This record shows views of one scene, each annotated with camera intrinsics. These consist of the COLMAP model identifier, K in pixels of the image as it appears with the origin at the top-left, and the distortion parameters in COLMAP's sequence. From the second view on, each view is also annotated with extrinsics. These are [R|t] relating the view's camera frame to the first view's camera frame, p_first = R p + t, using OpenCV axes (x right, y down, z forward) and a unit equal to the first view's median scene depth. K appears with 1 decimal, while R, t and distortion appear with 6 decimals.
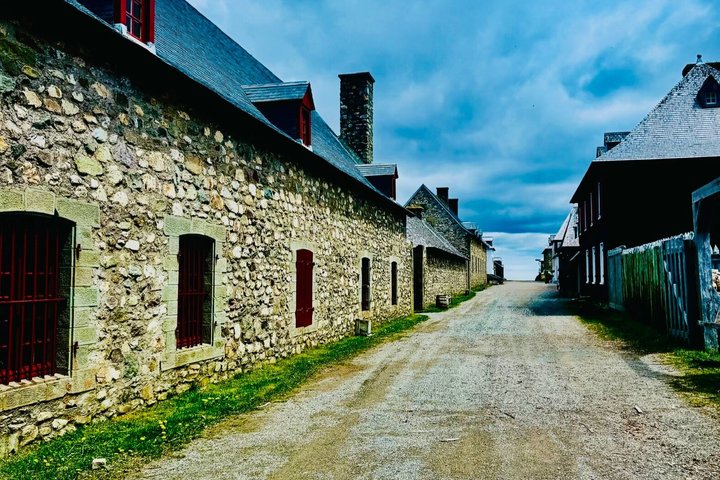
lens RADIAL K [[585.1, 0, 359.2], [0, 585.1, 249.7], [0, 0, 1]] dist [0.008046, -0.000429]
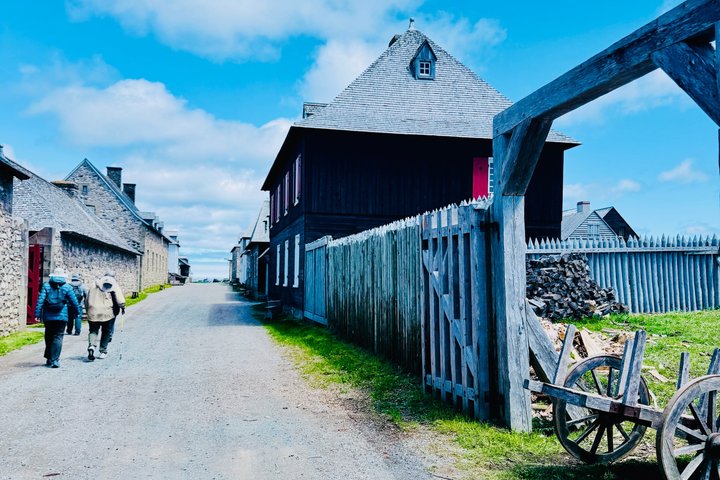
lens RADIAL K [[585.1, 0, 359.2], [0, 585.1, 249.7], [0, 0, 1]] dist [0.008046, -0.000429]
pose [[0.869450, 0.036206, 0.492692, 0.079055], [-0.036836, 0.999286, -0.008428, 0.009620], [-0.492645, -0.010821, 0.870163, 0.219580]]
